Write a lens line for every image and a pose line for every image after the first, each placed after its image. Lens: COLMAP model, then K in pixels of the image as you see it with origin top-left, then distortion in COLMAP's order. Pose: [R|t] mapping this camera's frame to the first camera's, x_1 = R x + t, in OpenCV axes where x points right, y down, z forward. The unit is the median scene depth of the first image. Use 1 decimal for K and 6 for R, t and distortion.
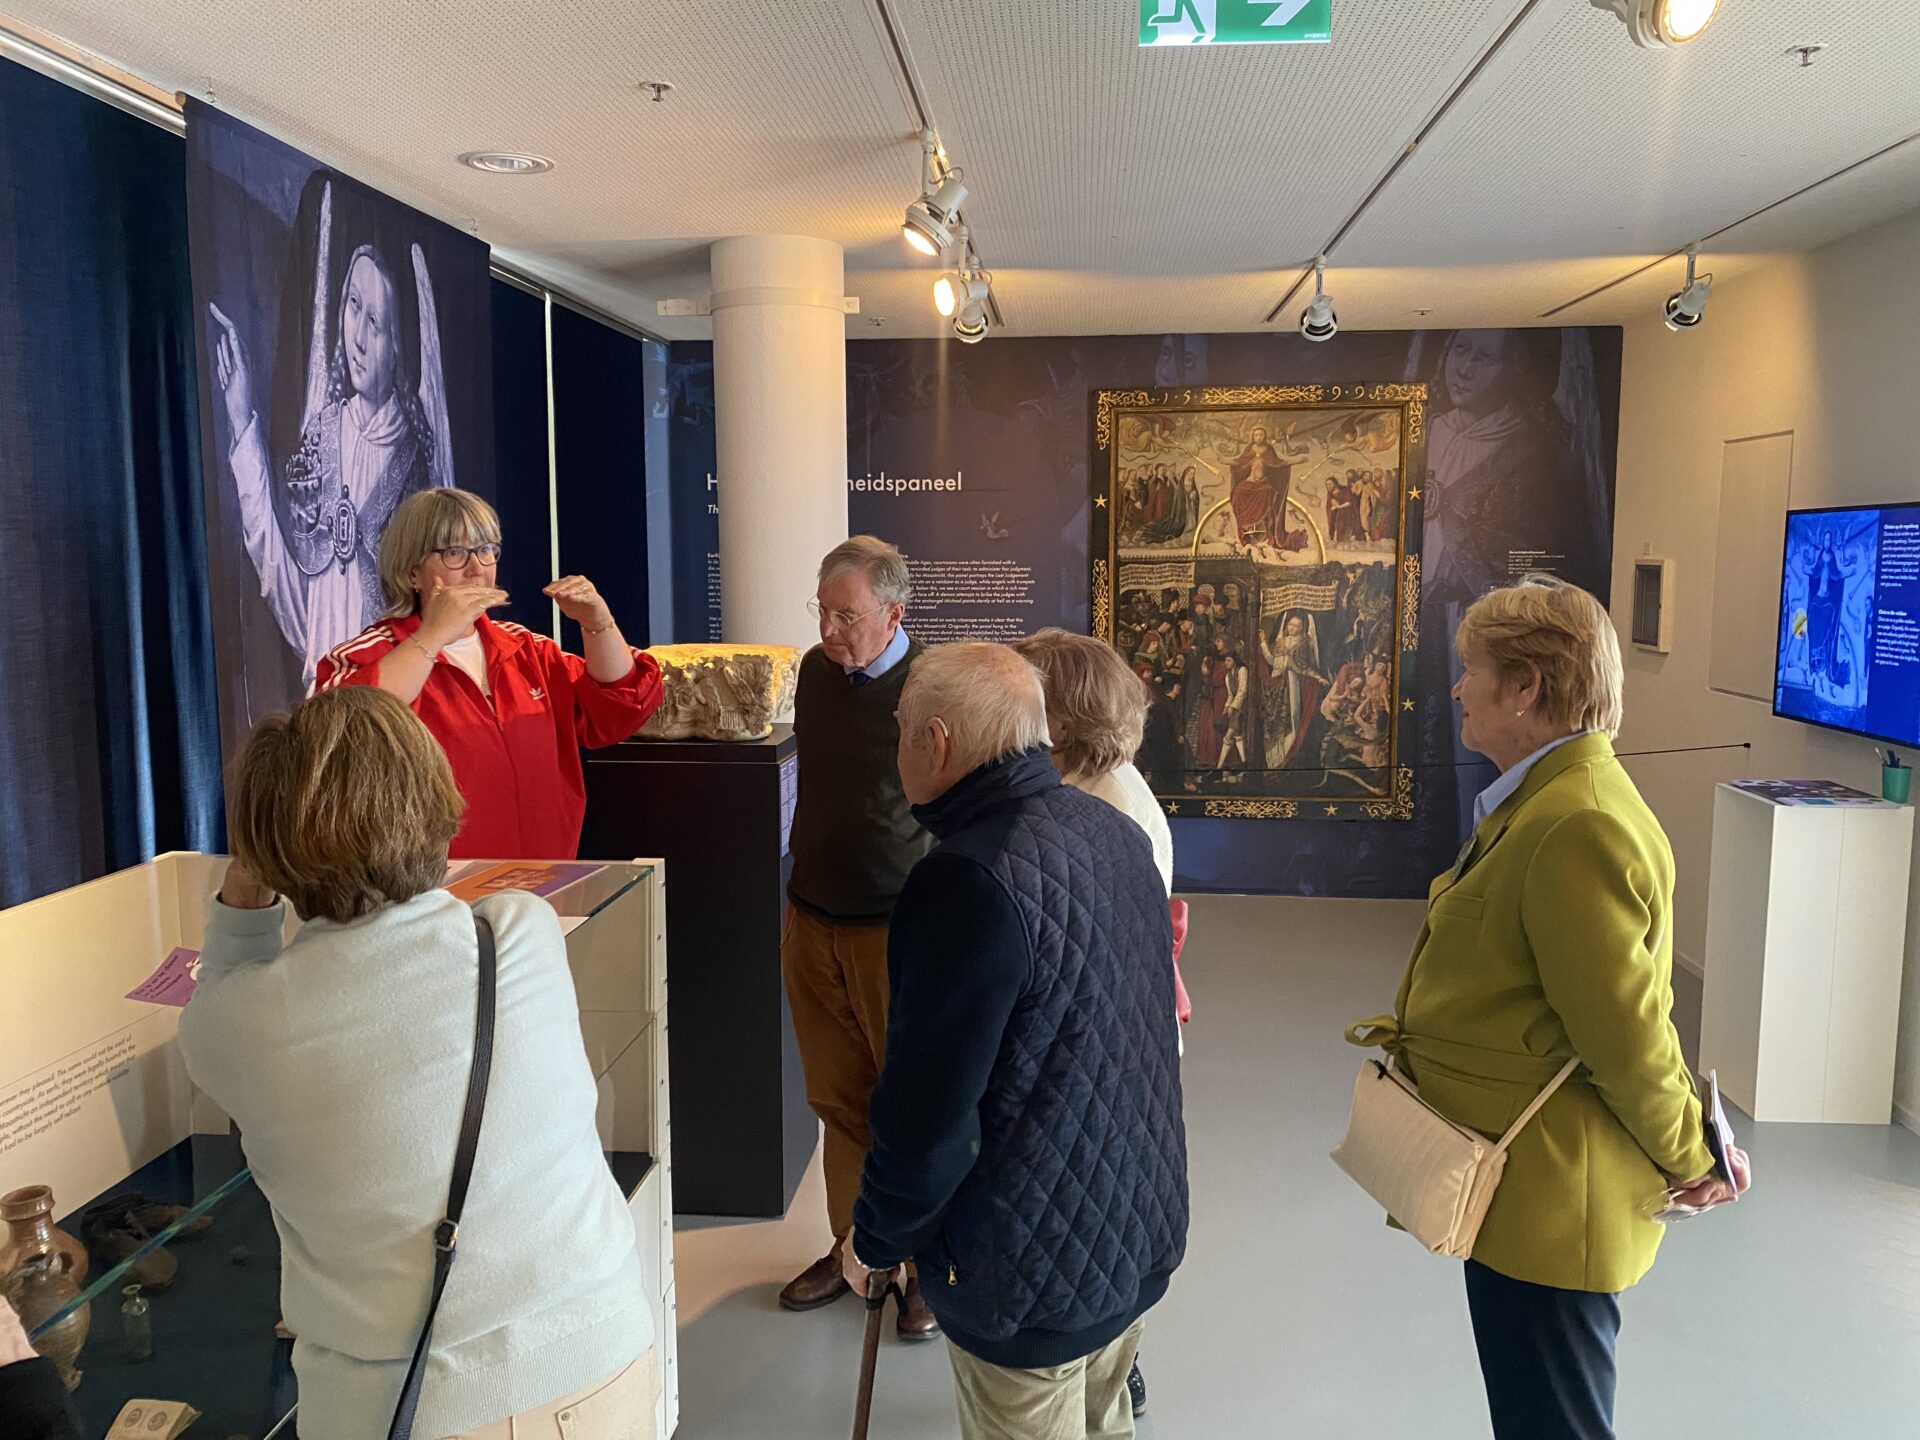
lens RADIAL K [[1457.8, 0, 960.0], [0, 1457.8, 720.0], [0, 0, 1]] dist [0.109204, -0.254972]
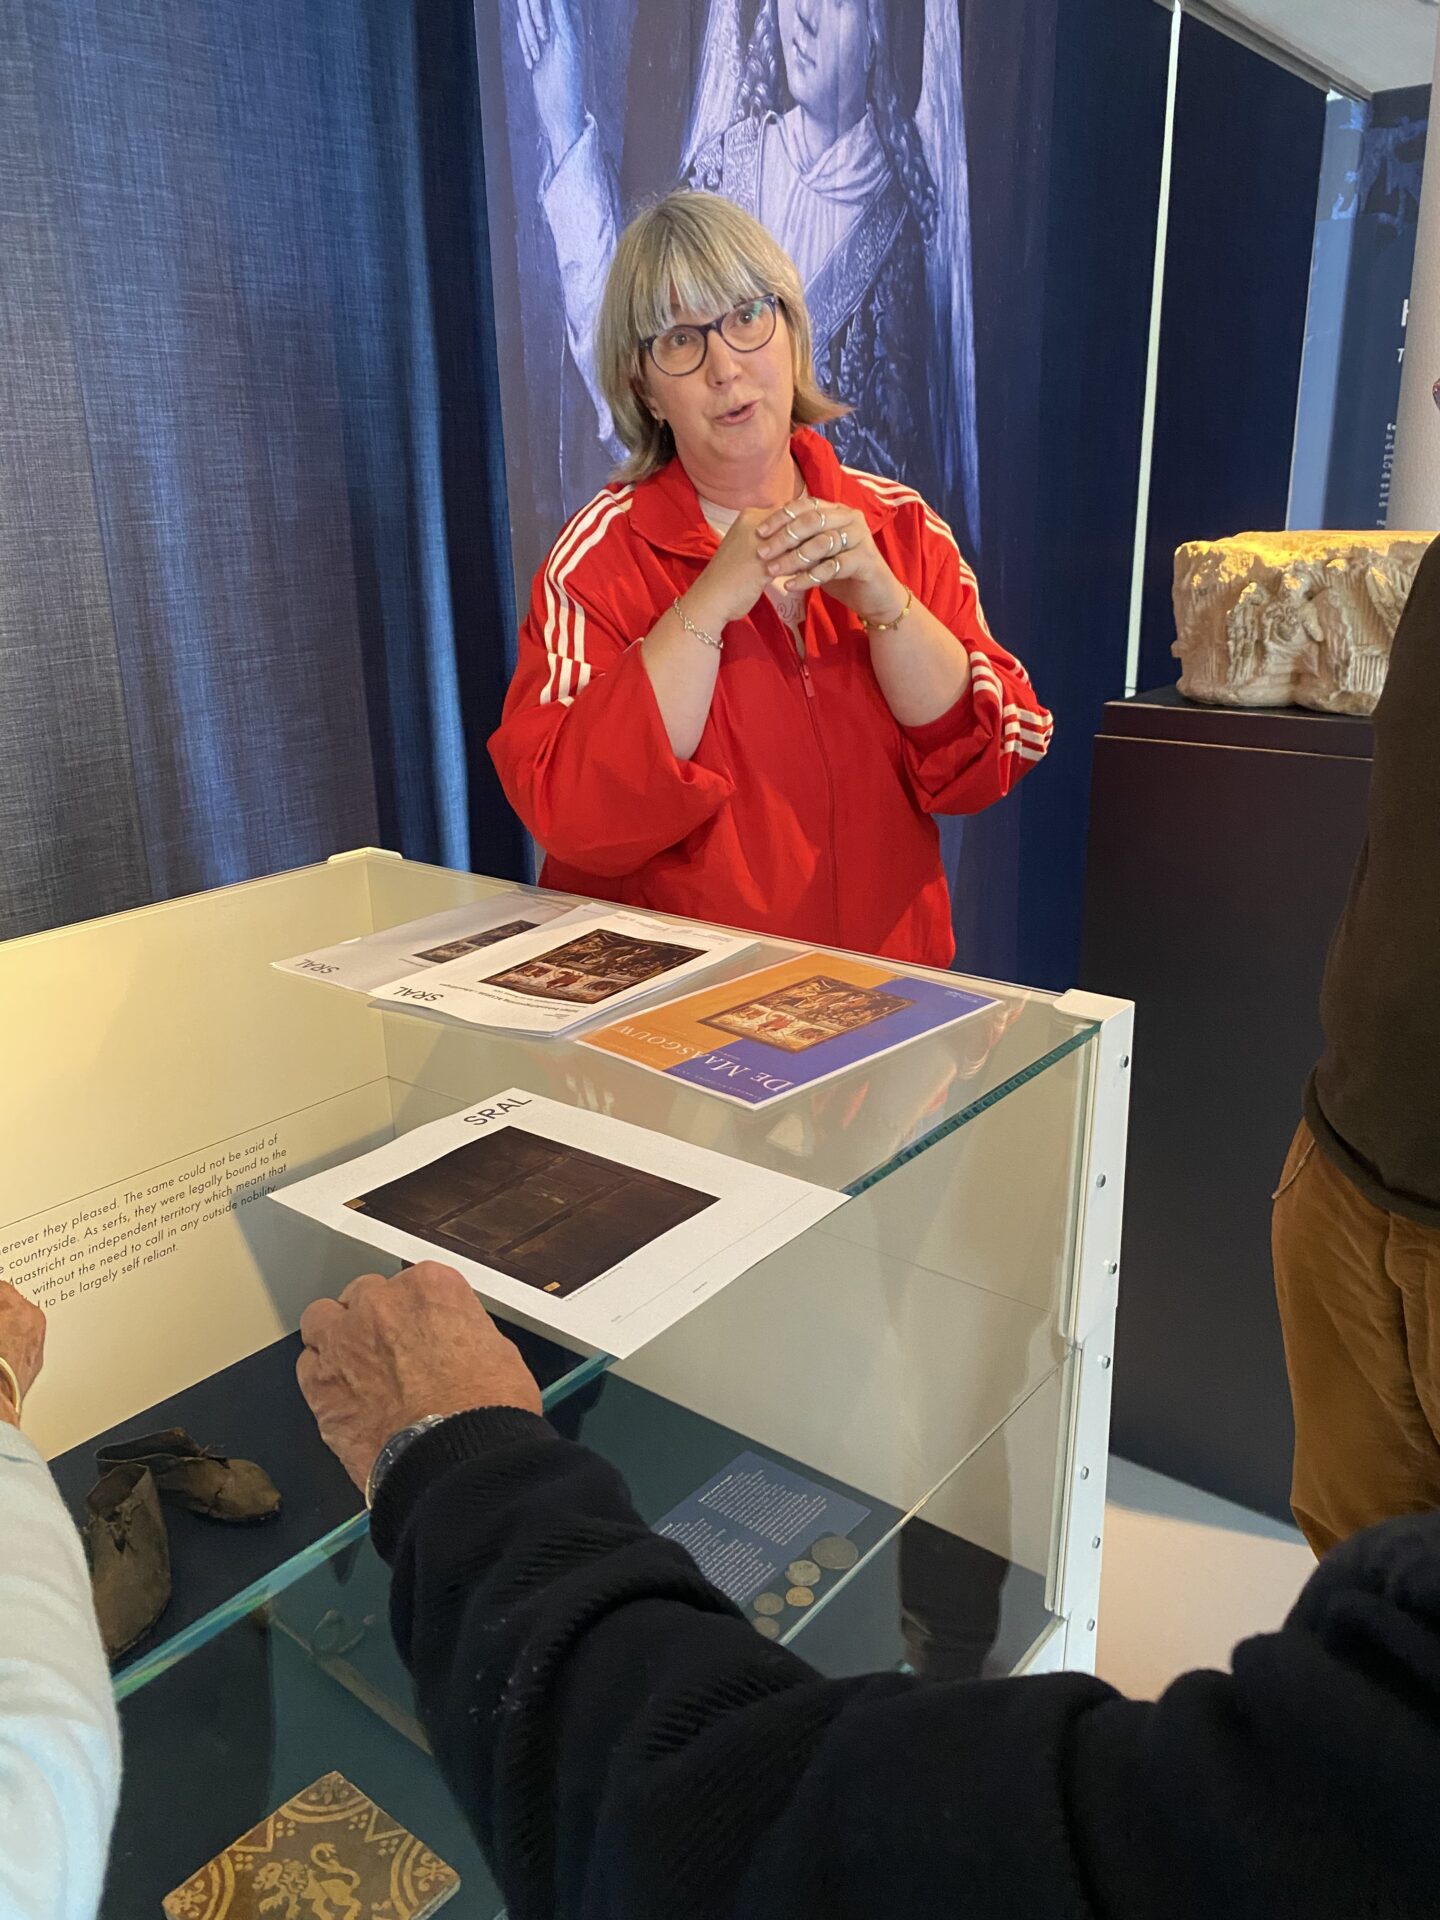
lens RADIAL K [[1483.4, 0, 728.1], [0, 1483.4, 933.3], [0, 0, 1]] dist [0.016358, 0.001666]
pose [[0.838299, 0.143235, -0.526059, -0.031091], [-0.044279, 0.979572, 0.196156, -0.002007], [0.543410, -0.141144, 0.827517, 0.234339]]
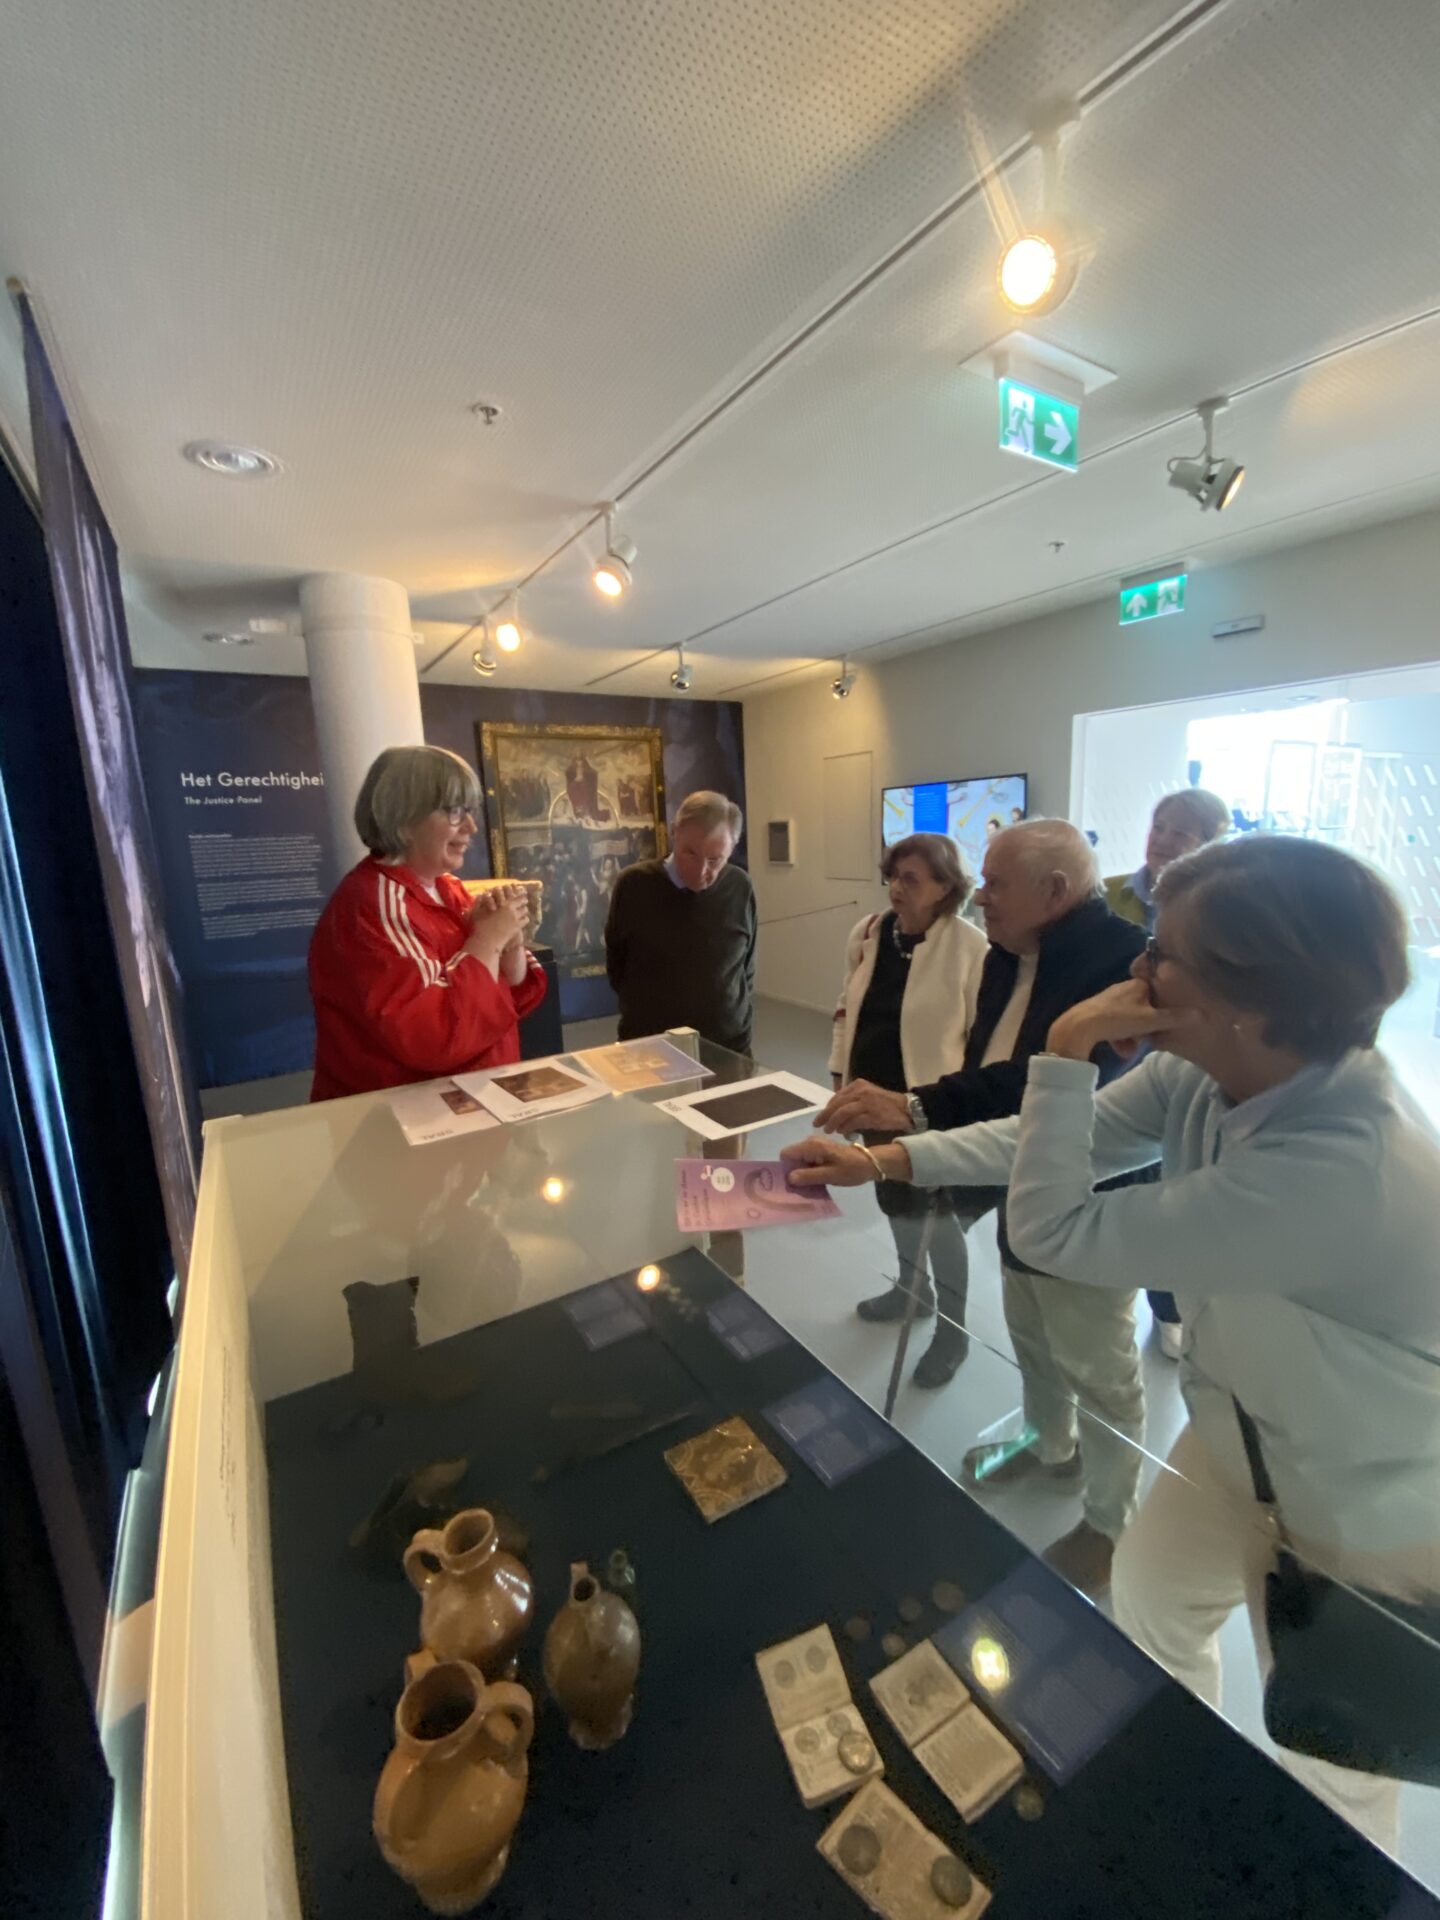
lens RADIAL K [[771.8, 0, 716.8], [0, 771.8, 963.5], [0, 0, 1]] dist [0.074962, -0.047652]
pose [[0.796938, -0.134734, 0.588844, -0.236234], [0.109065, 0.990881, 0.079116, -0.005301], [-0.594134, 0.001172, 0.804366, 0.173541]]
